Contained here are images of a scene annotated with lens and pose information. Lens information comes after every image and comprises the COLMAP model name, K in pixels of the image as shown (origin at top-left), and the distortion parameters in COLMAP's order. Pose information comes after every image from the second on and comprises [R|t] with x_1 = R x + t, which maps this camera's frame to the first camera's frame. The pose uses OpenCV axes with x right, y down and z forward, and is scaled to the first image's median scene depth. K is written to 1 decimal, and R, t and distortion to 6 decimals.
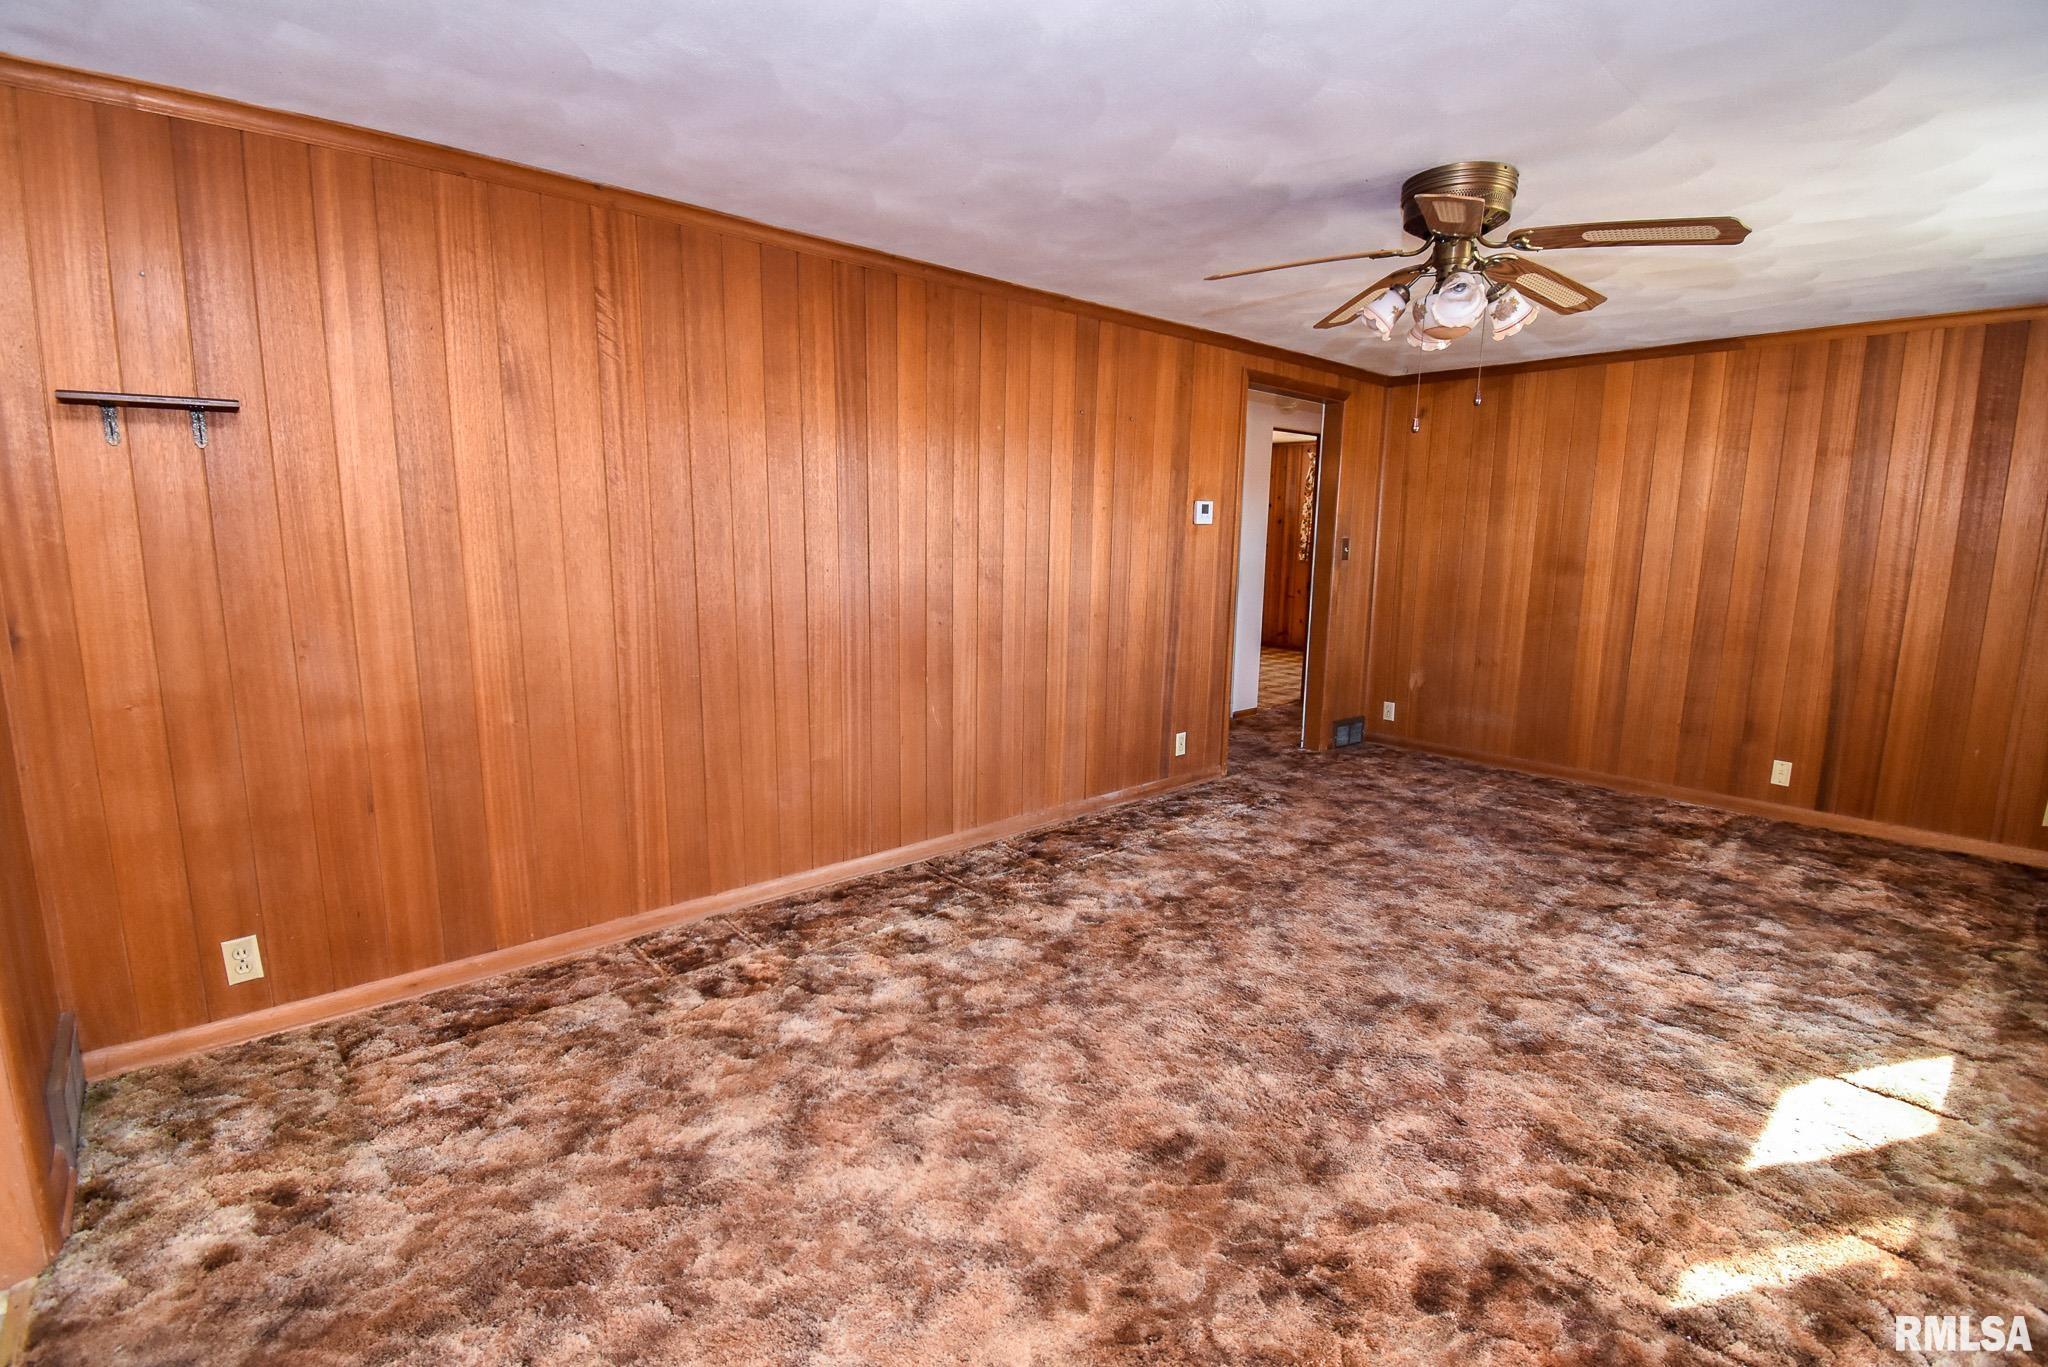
lens RADIAL K [[924.3, 0, 1024.0], [0, 924.3, 683.5], [0, 0, 1]] dist [0.030235, -0.032065]
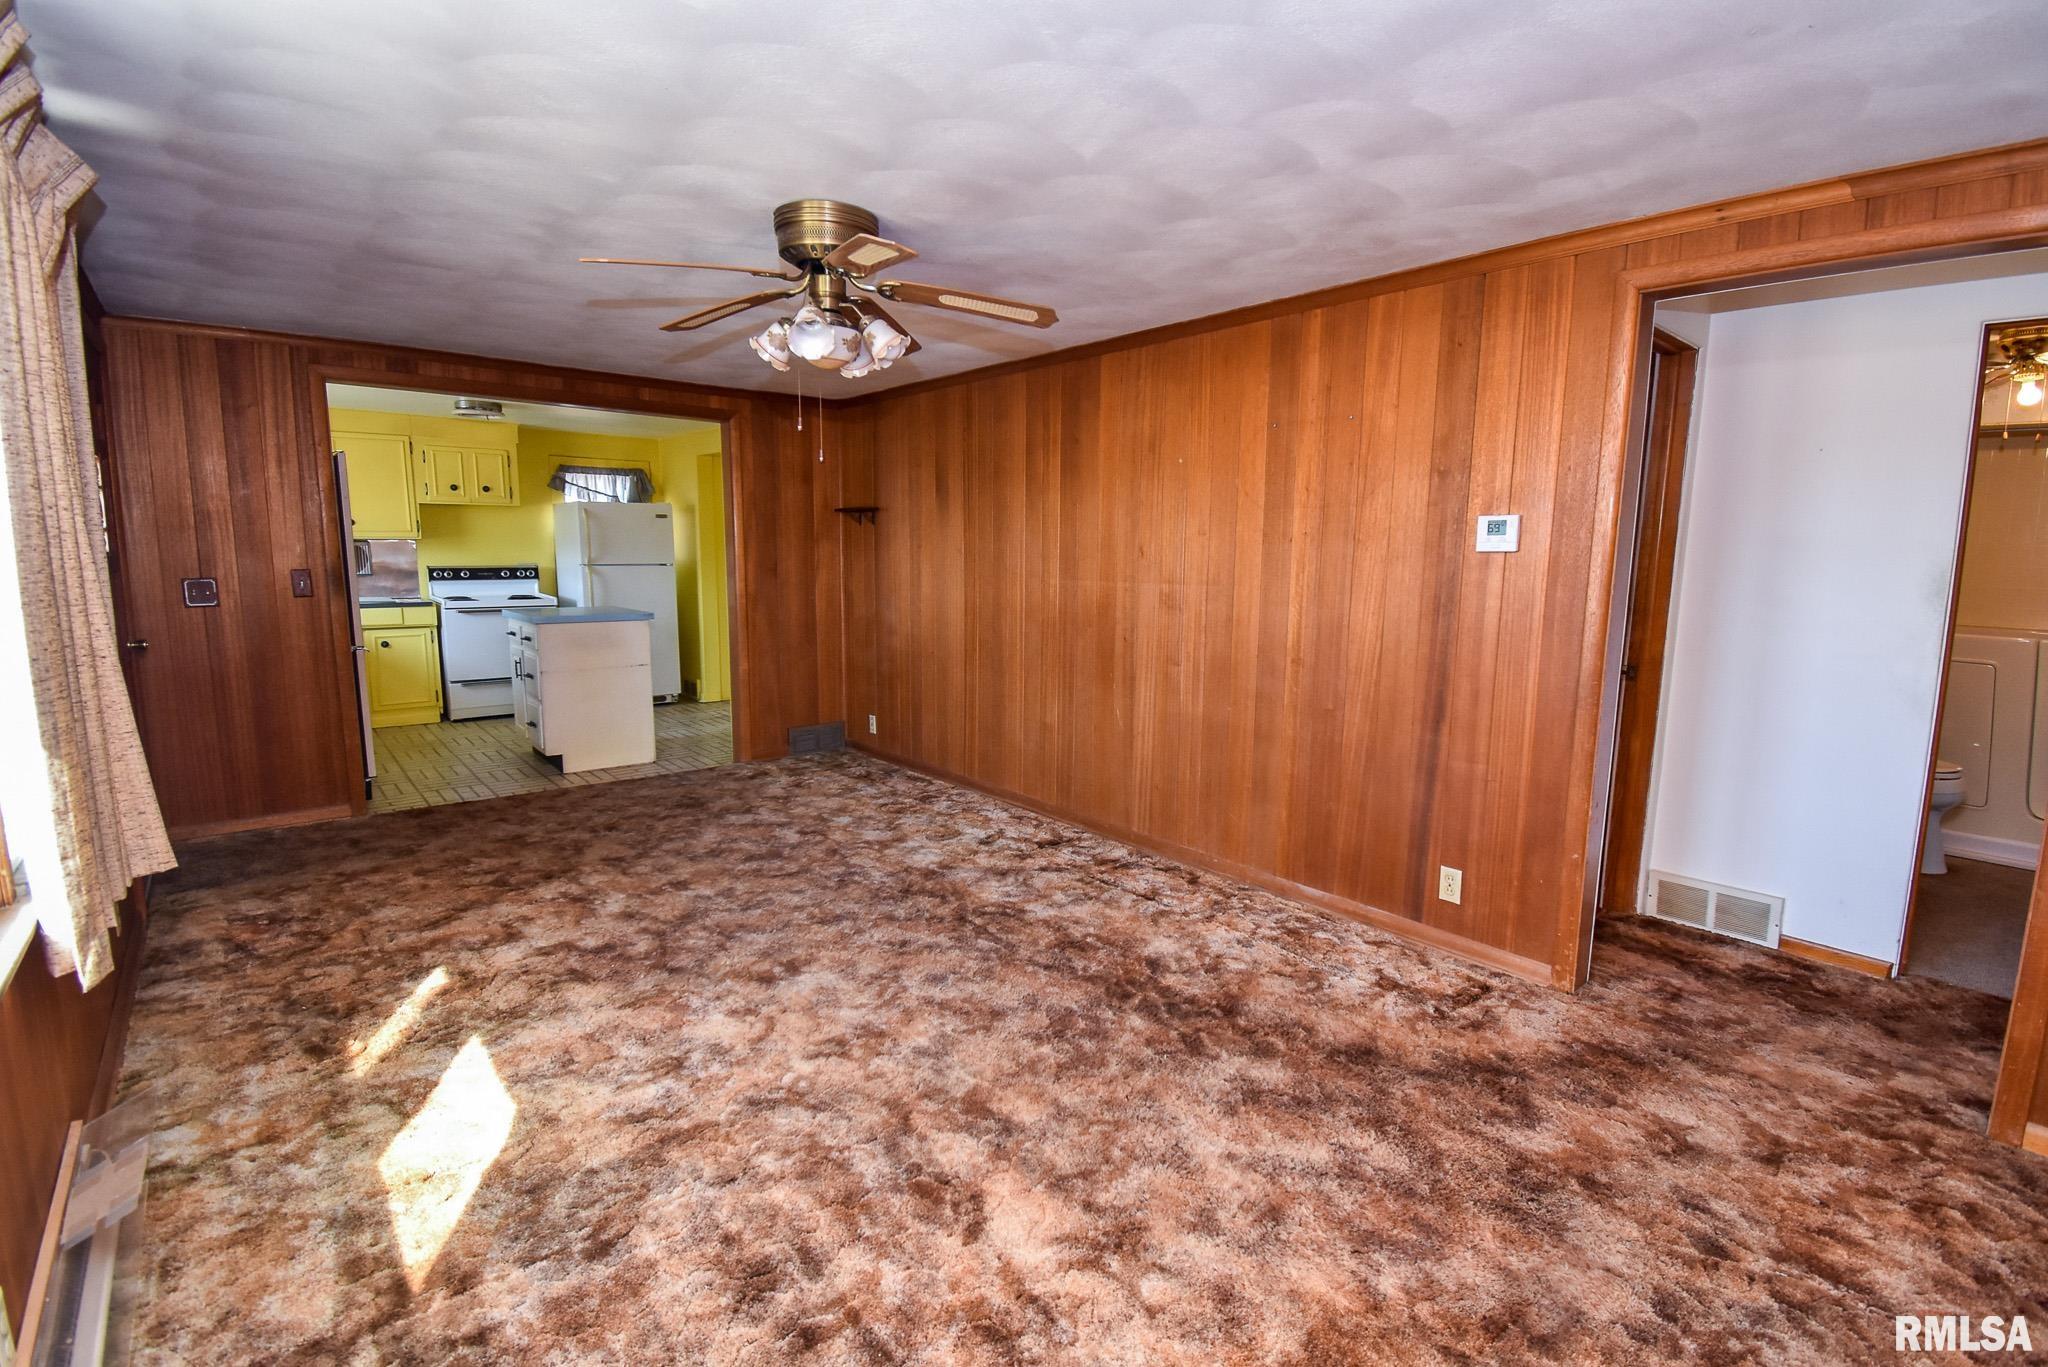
lens RADIAL K [[924.3, 0, 1024.0], [0, 924.3, 683.5], [0, 0, 1]] dist [0.030235, -0.032065]
pose [[-0.020245, 0.131287, -0.991138, 1.088050], [-0.177254, 0.975165, 0.132792, -0.145083], [0.983957, 0.178371, 0.003529, 0.909120]]
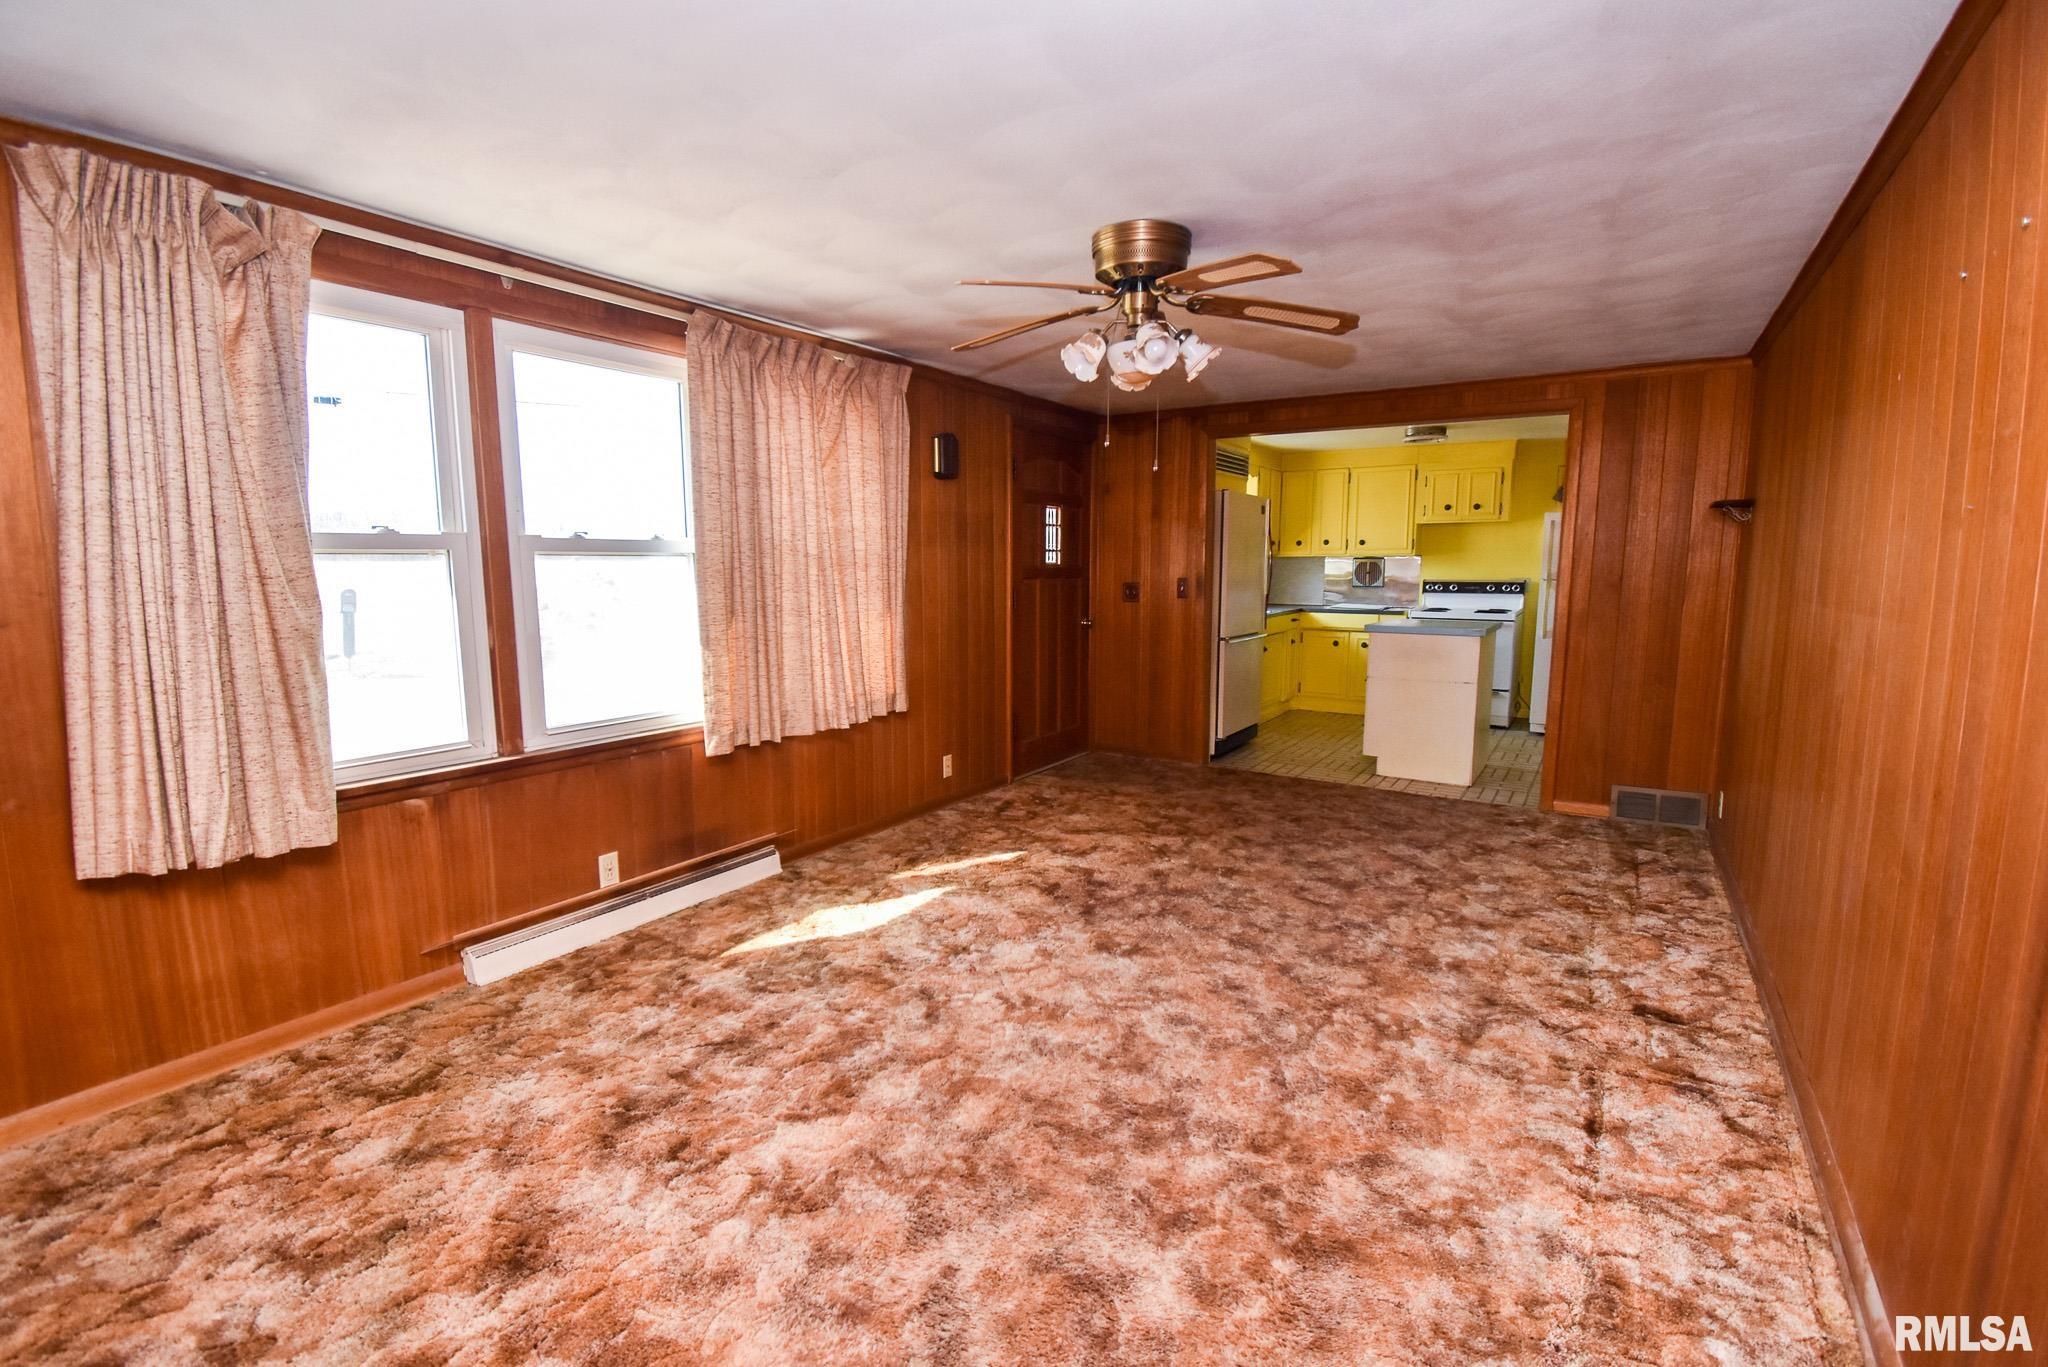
lens RADIAL K [[924.3, 0, 1024.0], [0, 924.3, 683.5], [0, 0, 1]] dist [0.030235, -0.032065]
pose [[-0.960411, 0.023191, -0.277619, 0.633863], [-0.059258, 0.956717, 0.284922, -0.237965], [0.272211, 0.290094, -0.917468, 1.464148]]
